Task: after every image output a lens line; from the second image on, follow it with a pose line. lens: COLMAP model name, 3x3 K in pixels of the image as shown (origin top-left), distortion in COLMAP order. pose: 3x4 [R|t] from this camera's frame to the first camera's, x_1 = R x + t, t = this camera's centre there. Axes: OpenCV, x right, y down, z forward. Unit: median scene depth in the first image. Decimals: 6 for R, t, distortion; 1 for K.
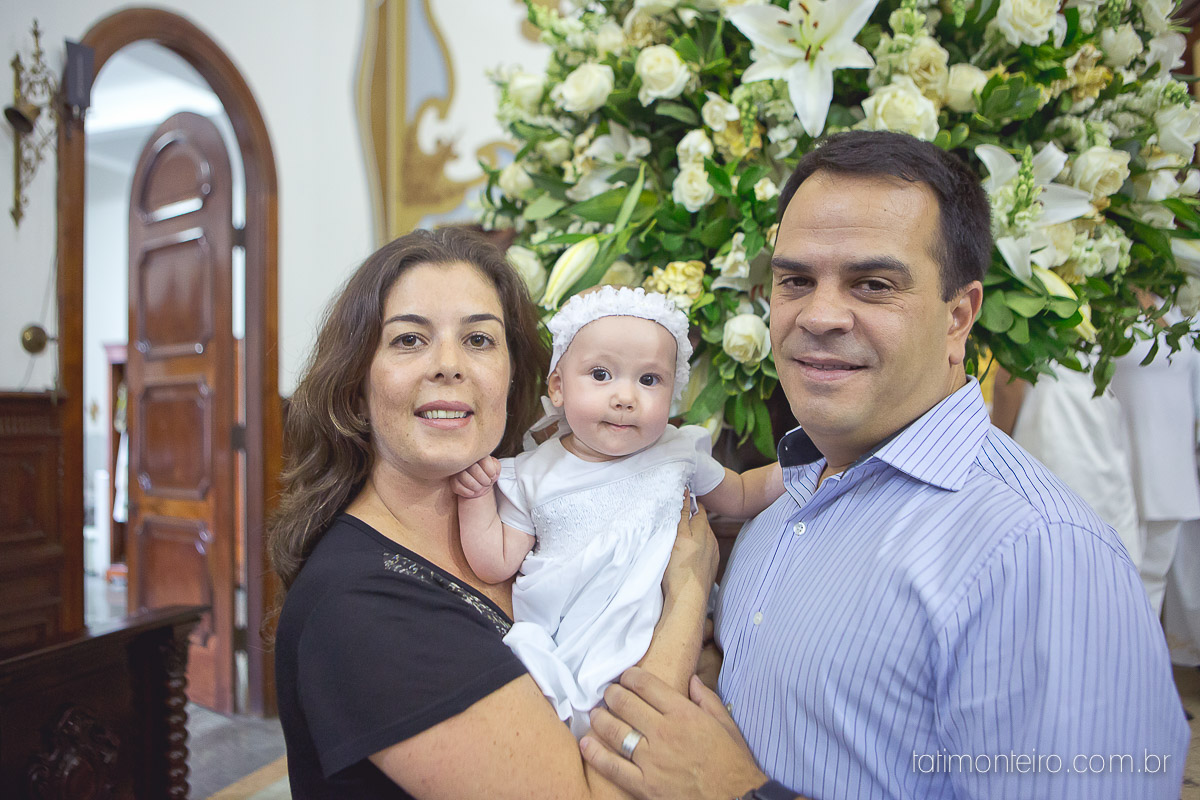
lens RADIAL K [[949.5, 0, 595.6], [0, 949.5, 402.0], [0, 0, 1]] dist [-0.071840, 0.064460]
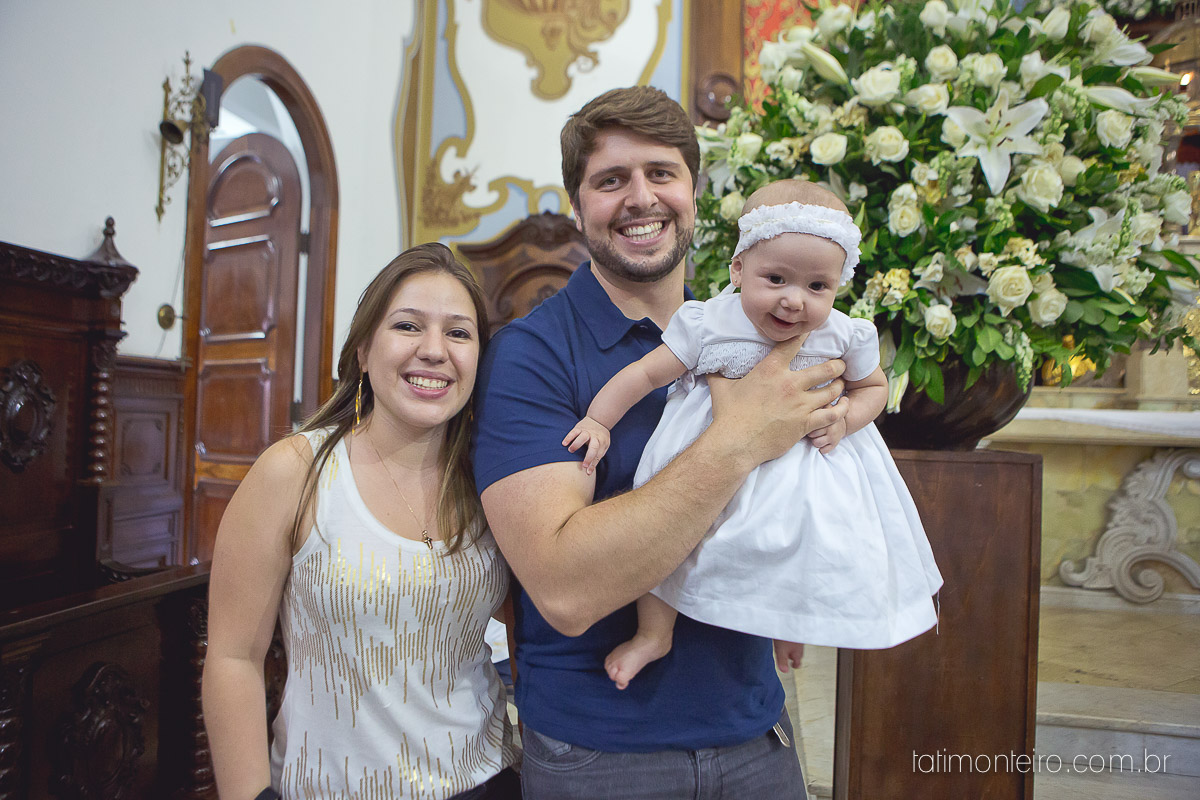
lens RADIAL K [[825.4, 0, 592.2], [0, 825.4, 402.0], [0, 0, 1]] dist [-0.090331, 0.061586]
pose [[0.992046, 0.039986, 0.119358, -0.536255], [-0.038524, 0.999152, -0.014525, 0.102661], [-0.119838, 0.009812, 0.992745, -0.237854]]
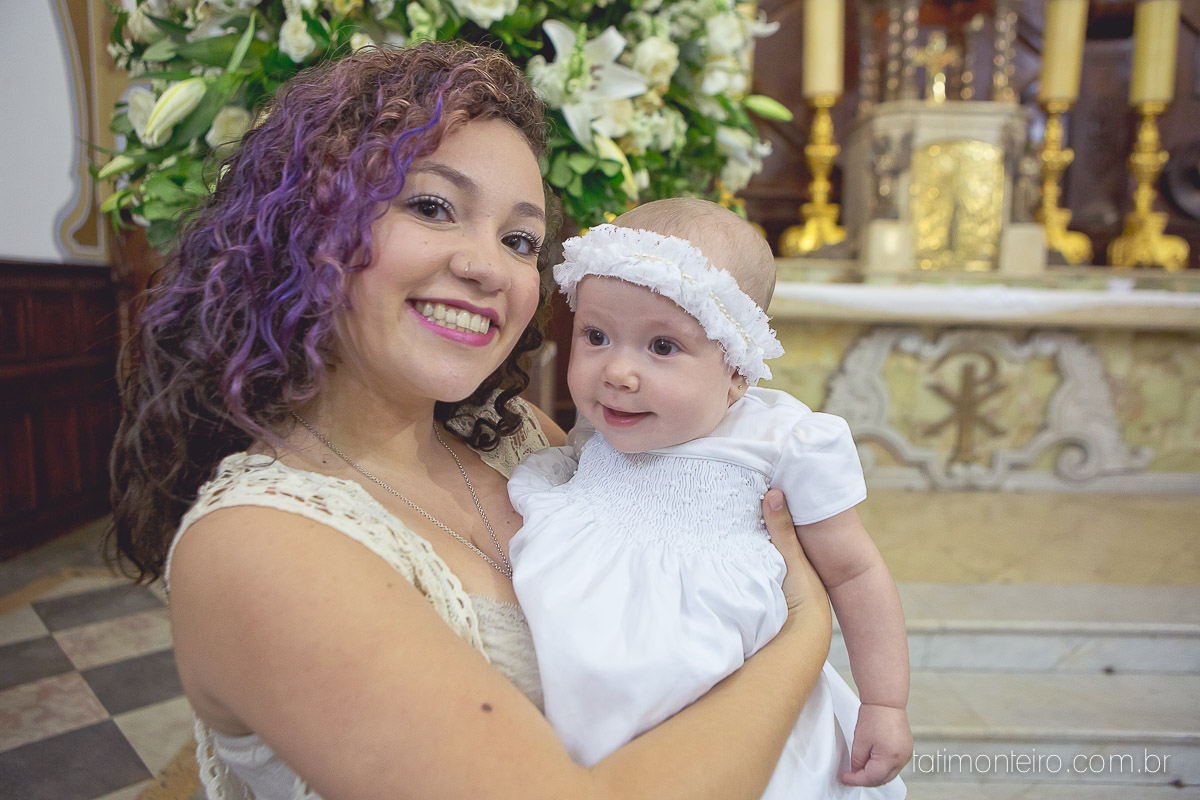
lens RADIAL K [[825.4, 0, 590.7], [0, 825.4, 395.0], [0, 0, 1]] dist [-0.090331, 0.061586]
pose [[0.953637, -0.009725, 0.300802, 0.140087], [-0.030148, 0.991363, 0.127632, 0.048900], [-0.299445, -0.130783, 0.945108, -0.022612]]
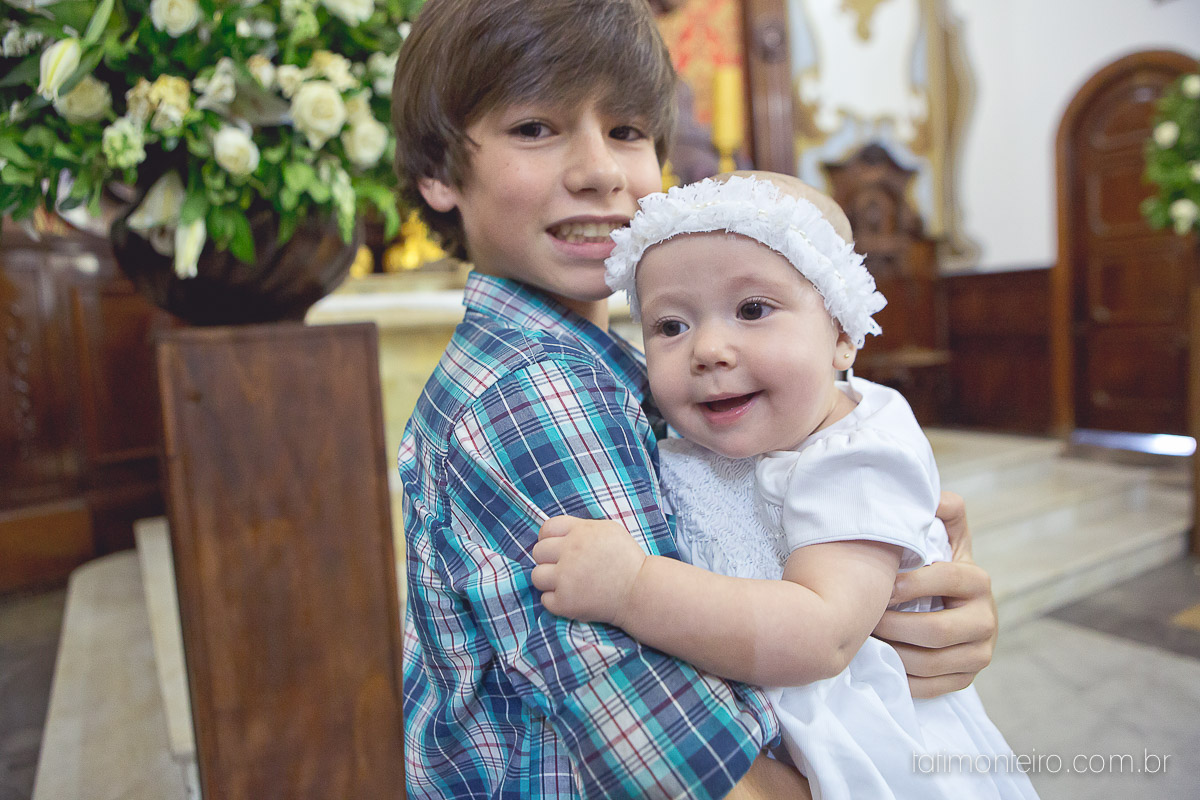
lens RADIAL K [[825.4, 0, 594.8], [0, 825.4, 398.5], [0, 0, 1]] dist [-0.090331, 0.061586]
pose [[0.646910, -0.099496, 0.756048, -0.336187], [0.046987, 0.994769, 0.090707, 0.165437], [-0.761118, -0.023155, 0.648200, -0.010943]]
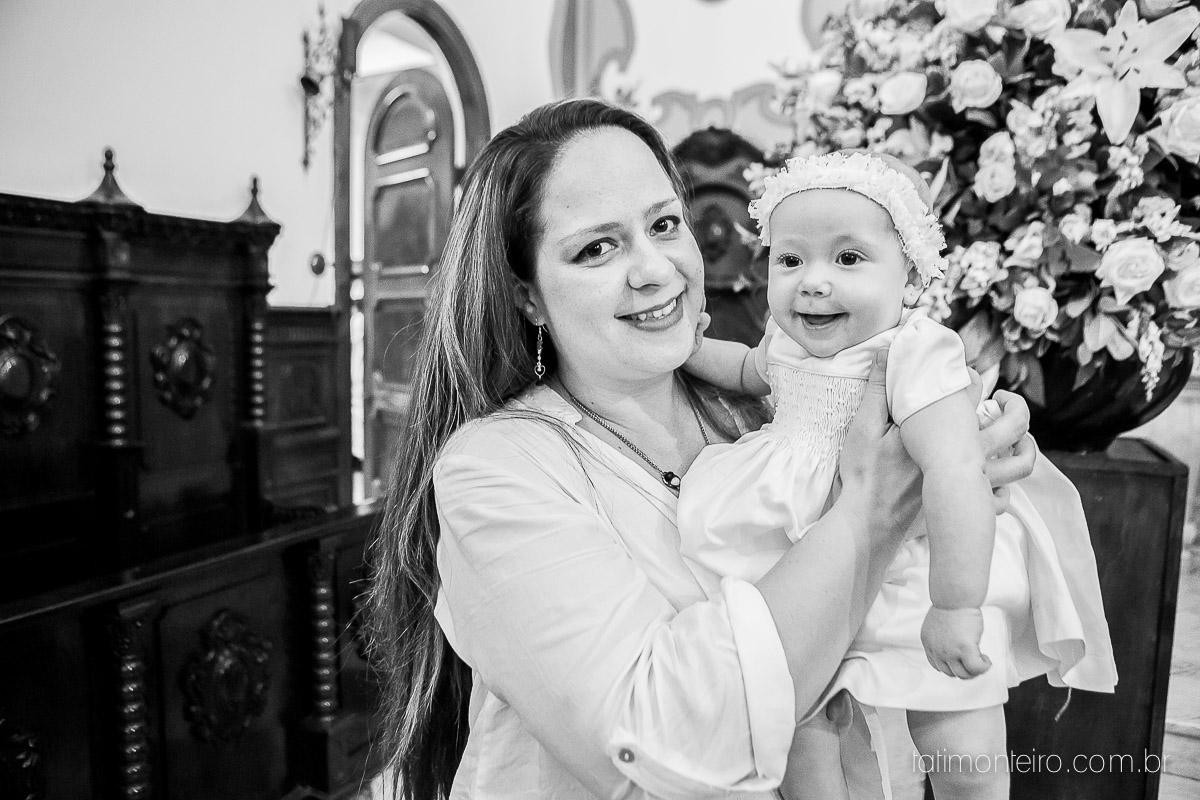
lens RADIAL K [[825.4, 0, 591.4], [0, 825.4, 400.3], [0, 0, 1]] dist [-0.090331, 0.061586]
pose [[0.990410, 0.040611, -0.132054, -0.260522], [-0.026120, 0.993625, 0.109669, -0.046424], [0.135666, -0.105168, 0.985157, -0.124247]]
